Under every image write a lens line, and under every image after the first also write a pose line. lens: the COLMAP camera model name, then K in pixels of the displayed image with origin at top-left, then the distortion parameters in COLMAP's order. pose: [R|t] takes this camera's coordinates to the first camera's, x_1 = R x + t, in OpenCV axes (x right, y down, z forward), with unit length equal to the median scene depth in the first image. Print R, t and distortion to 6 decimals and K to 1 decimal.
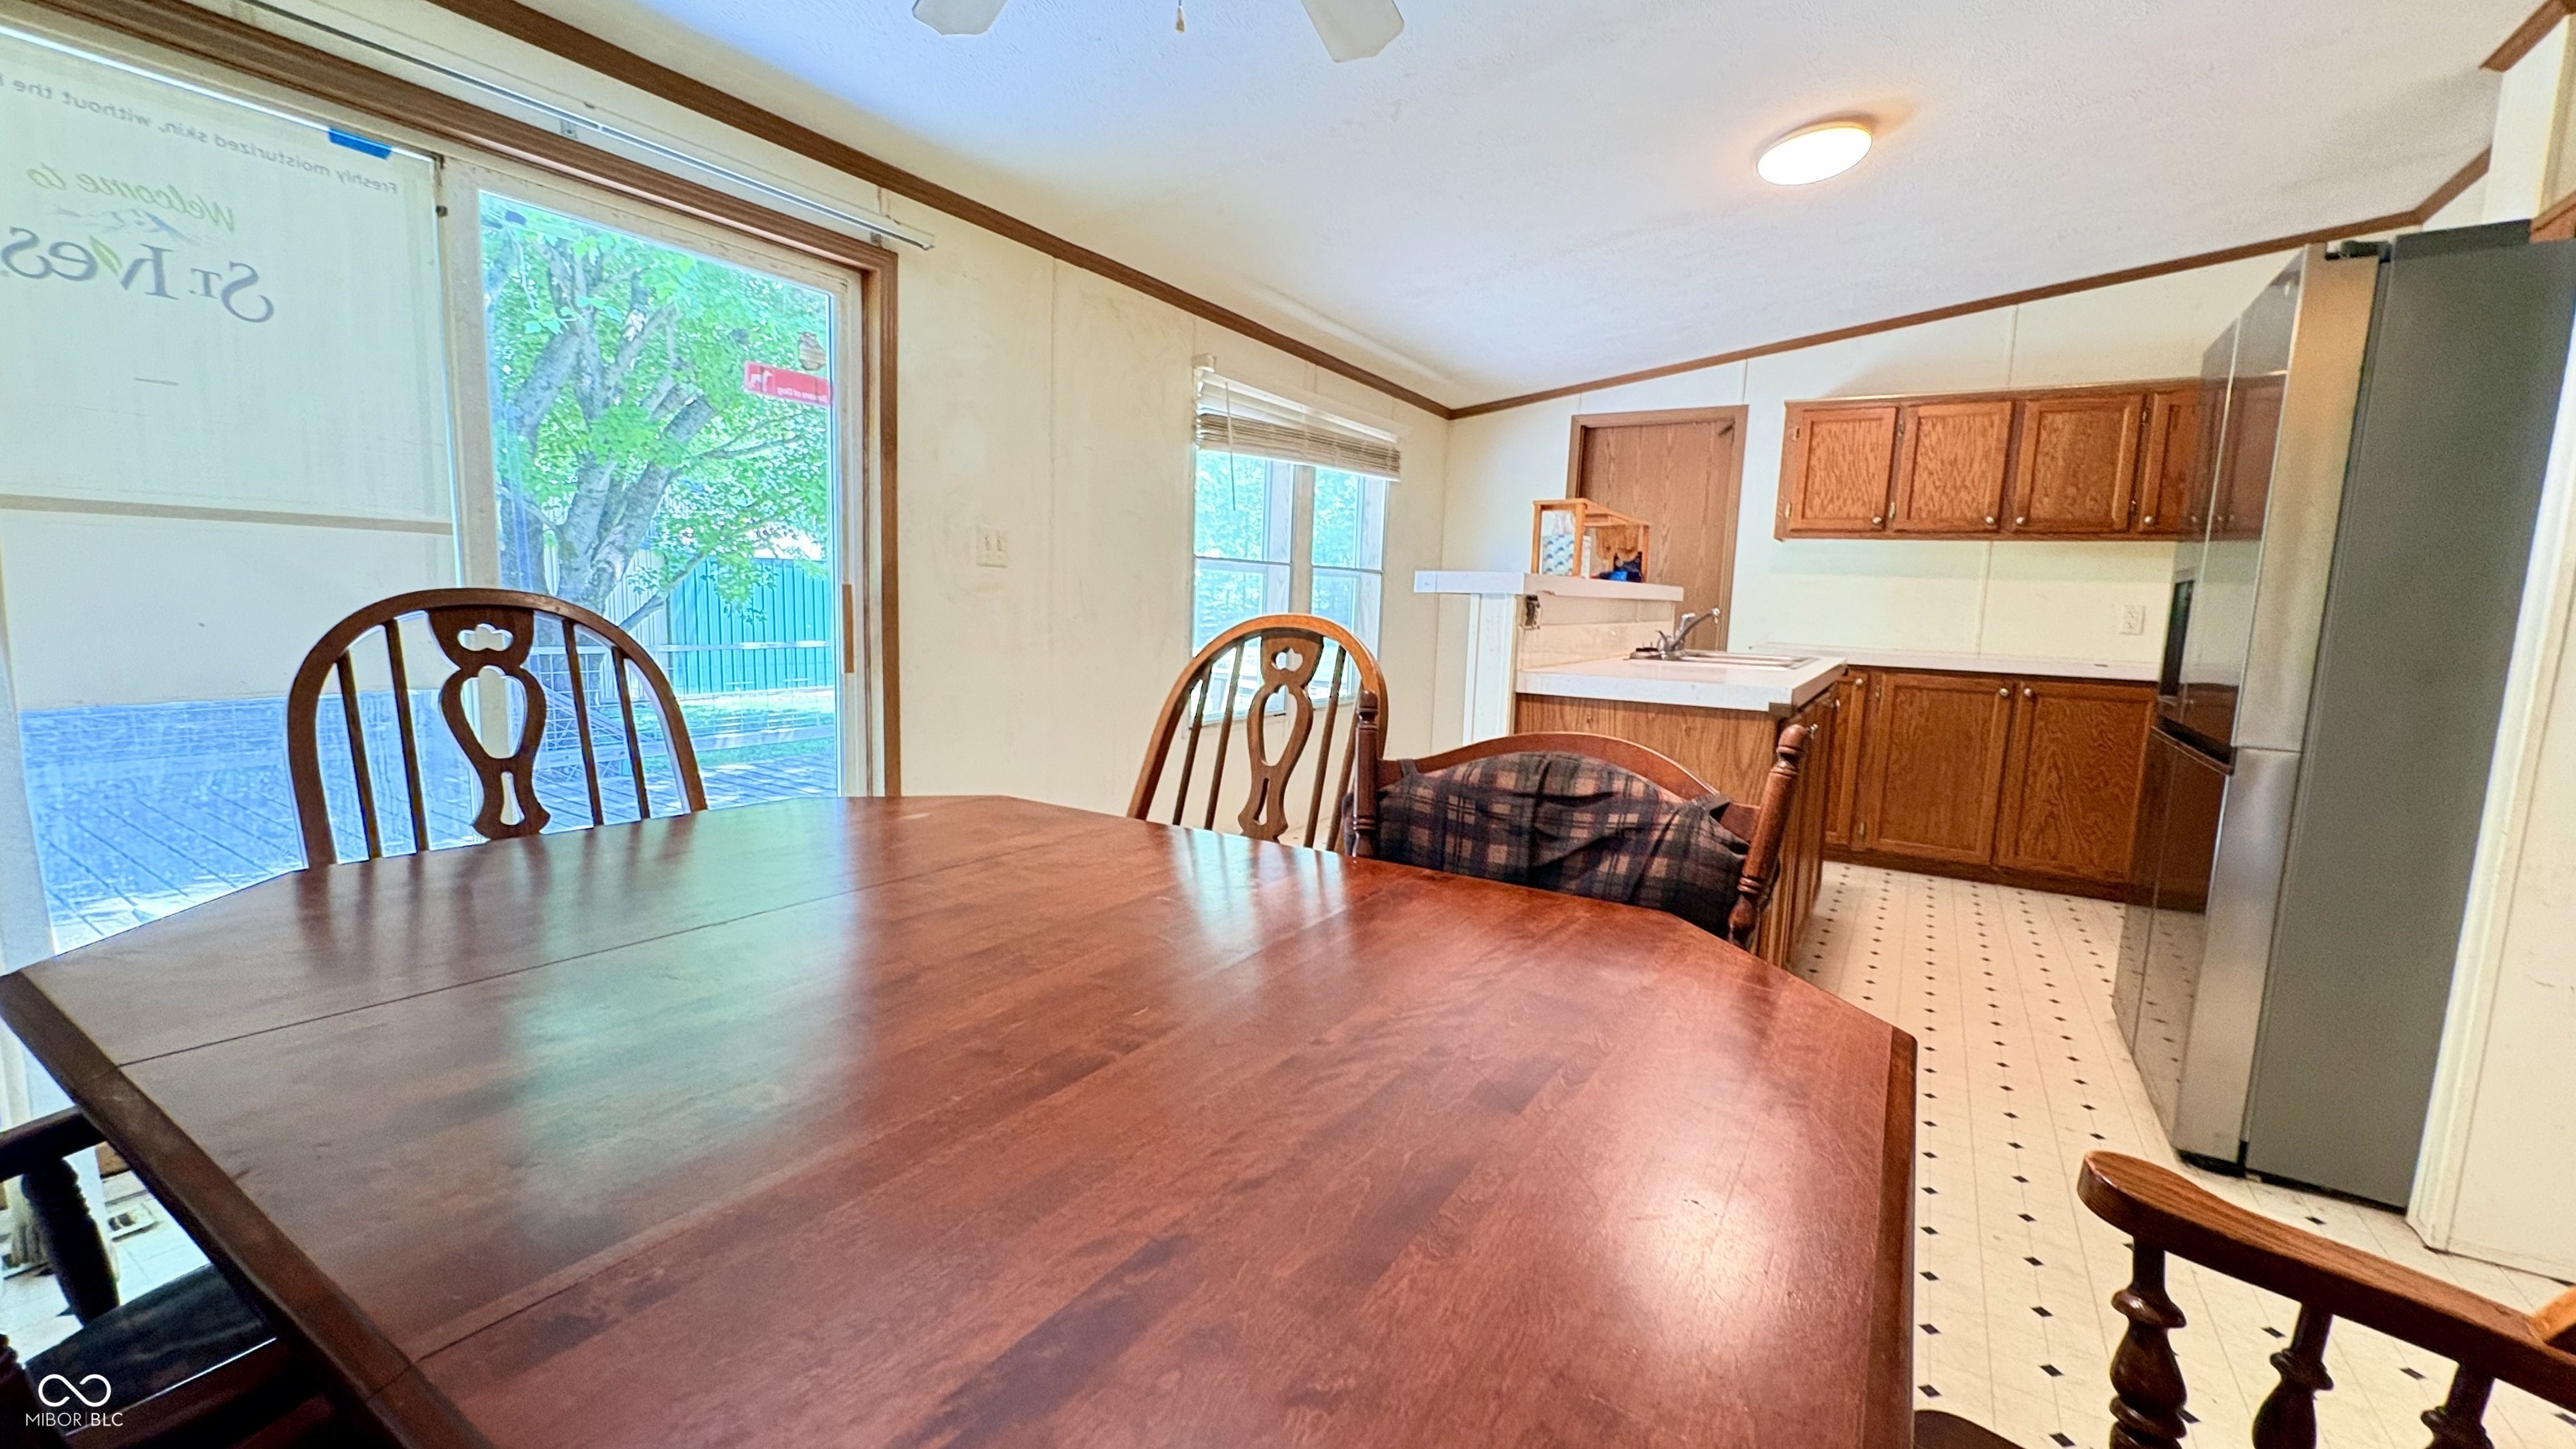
lens RADIAL K [[1028.2, 0, 1291.9], [0, 1028.2, 722.8], [0, 0, 1]] dist [0.005537, -0.000514]
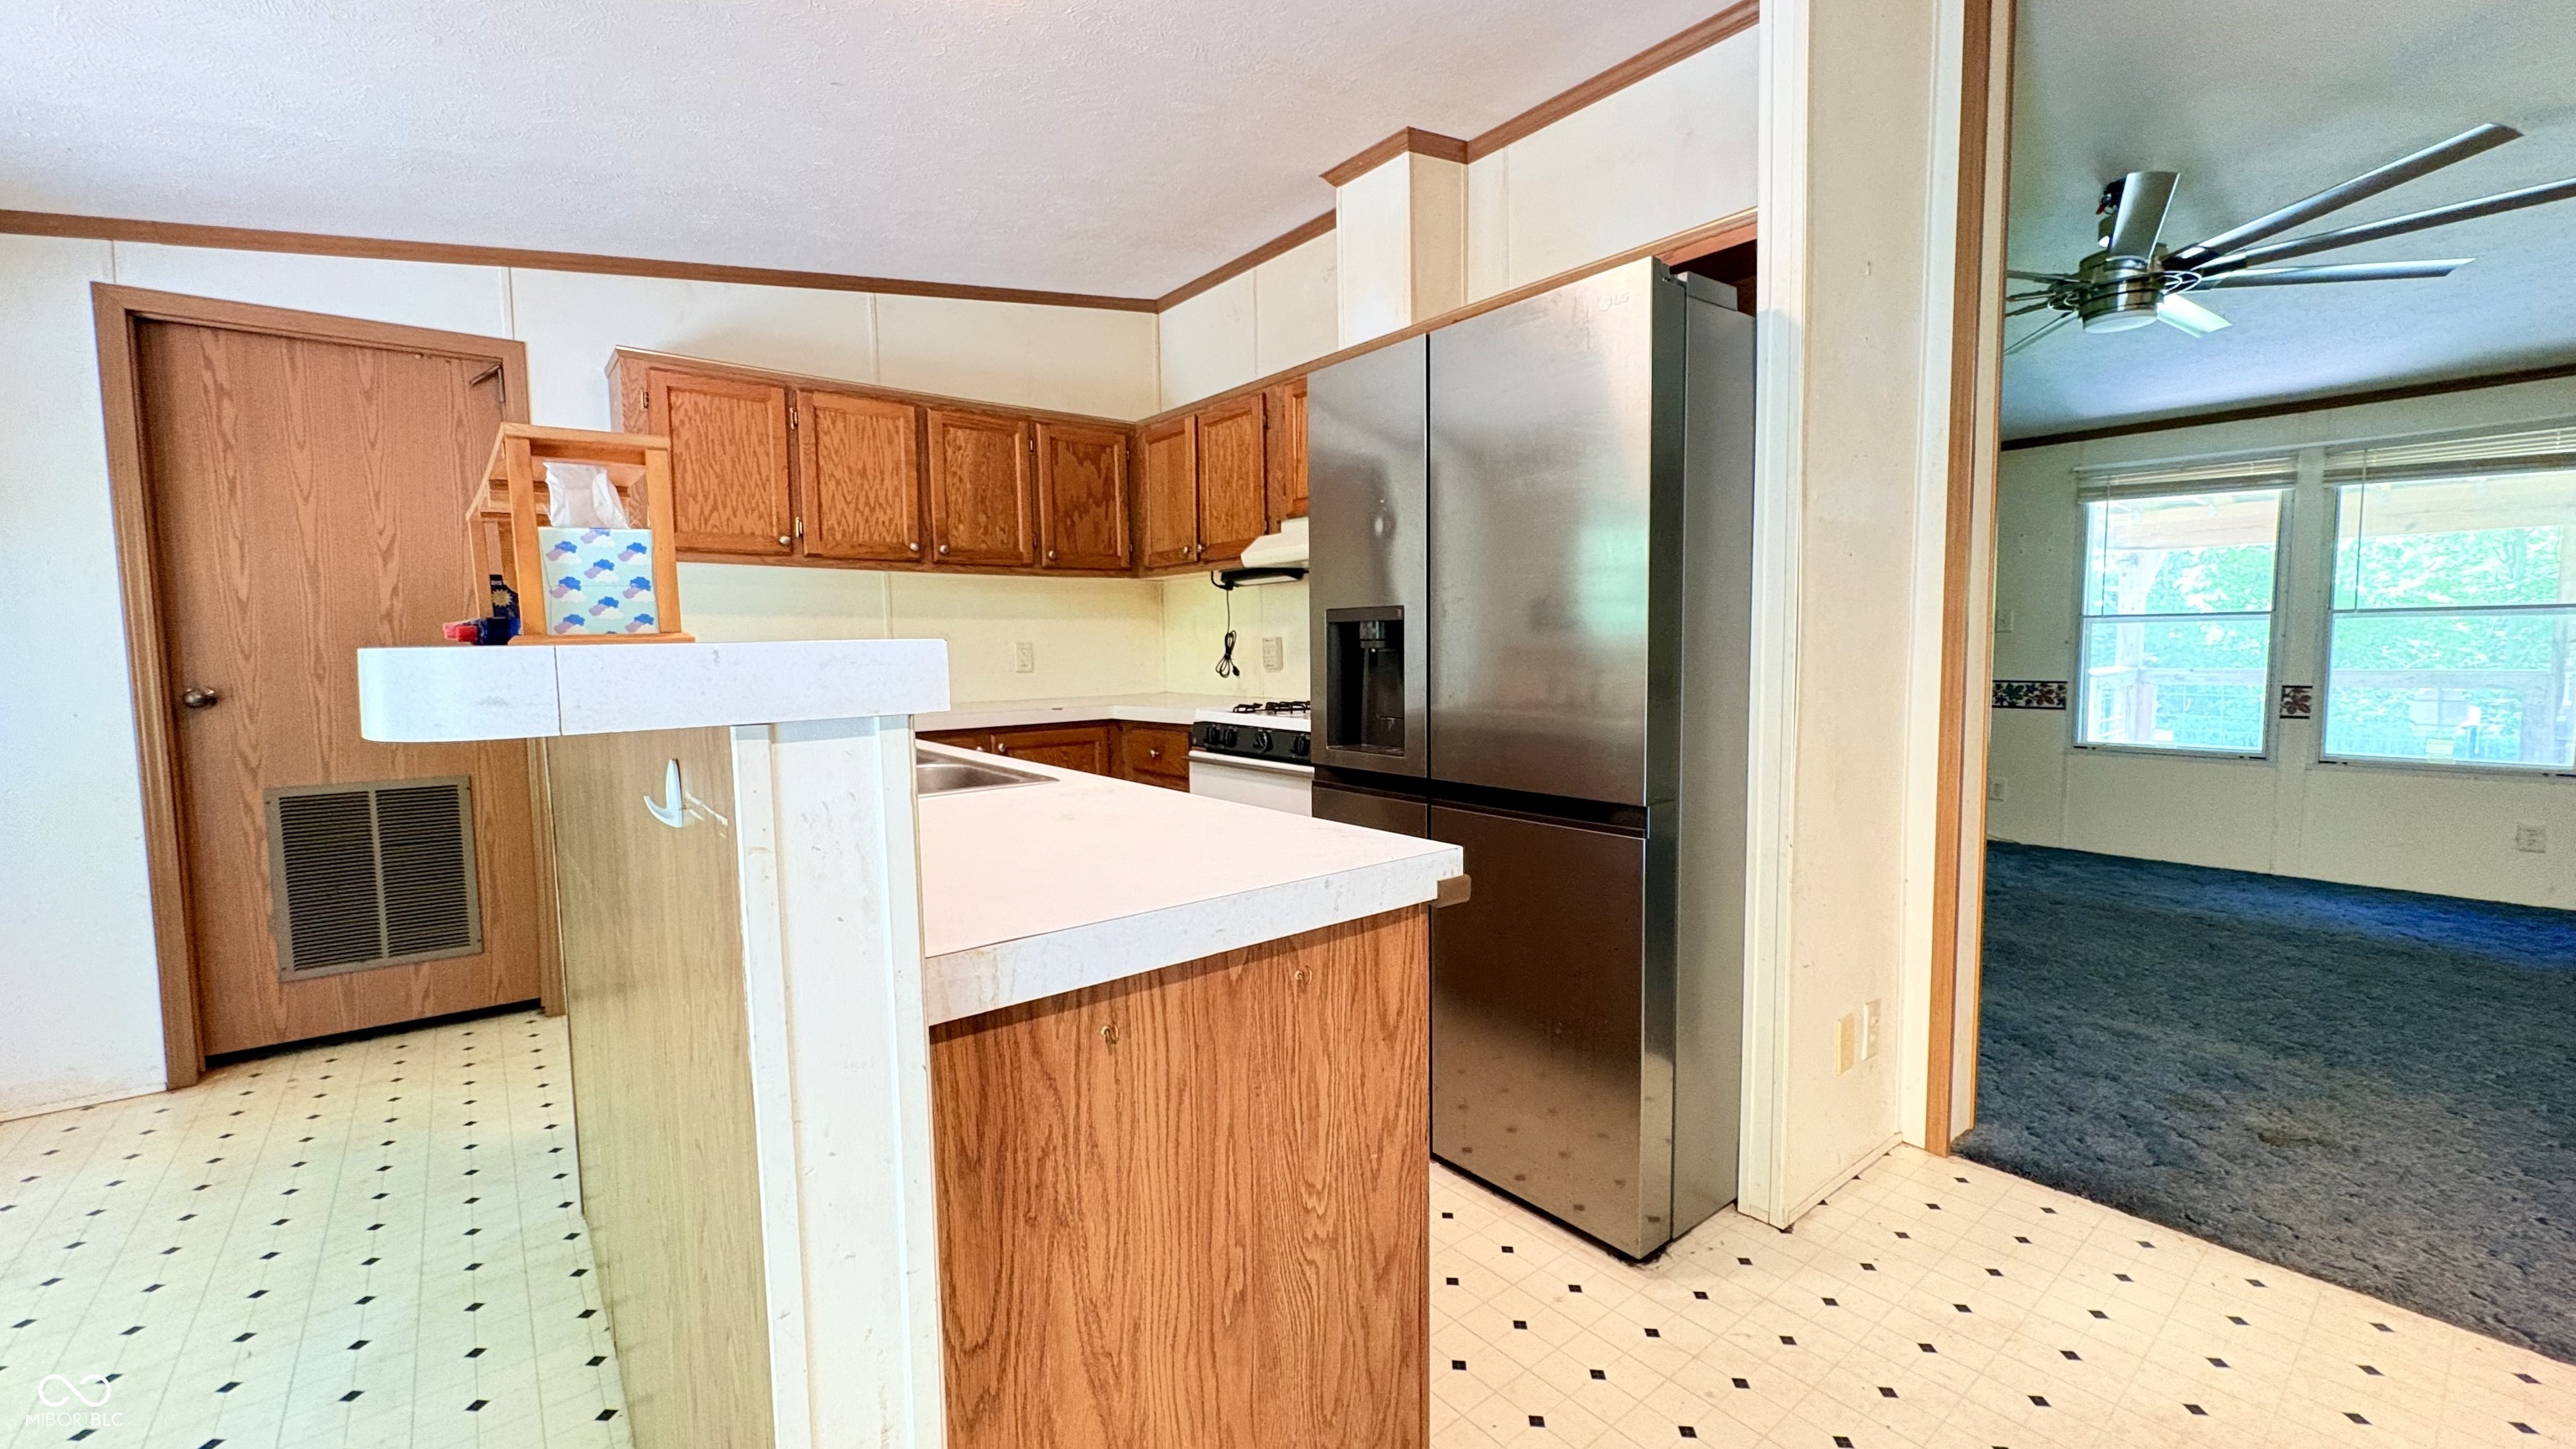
lens RADIAL K [[1028.2, 0, 1290.9], [0, 1028.2, 725.0], [0, 0, 1]] dist [0.005537, -0.000514]
pose [[0.333025, -0.114883, 0.935893, -0.010939], [0.140574, 0.987507, 0.071198, -0.071641], [-0.932381, 0.107852, 0.345014, 0.447608]]
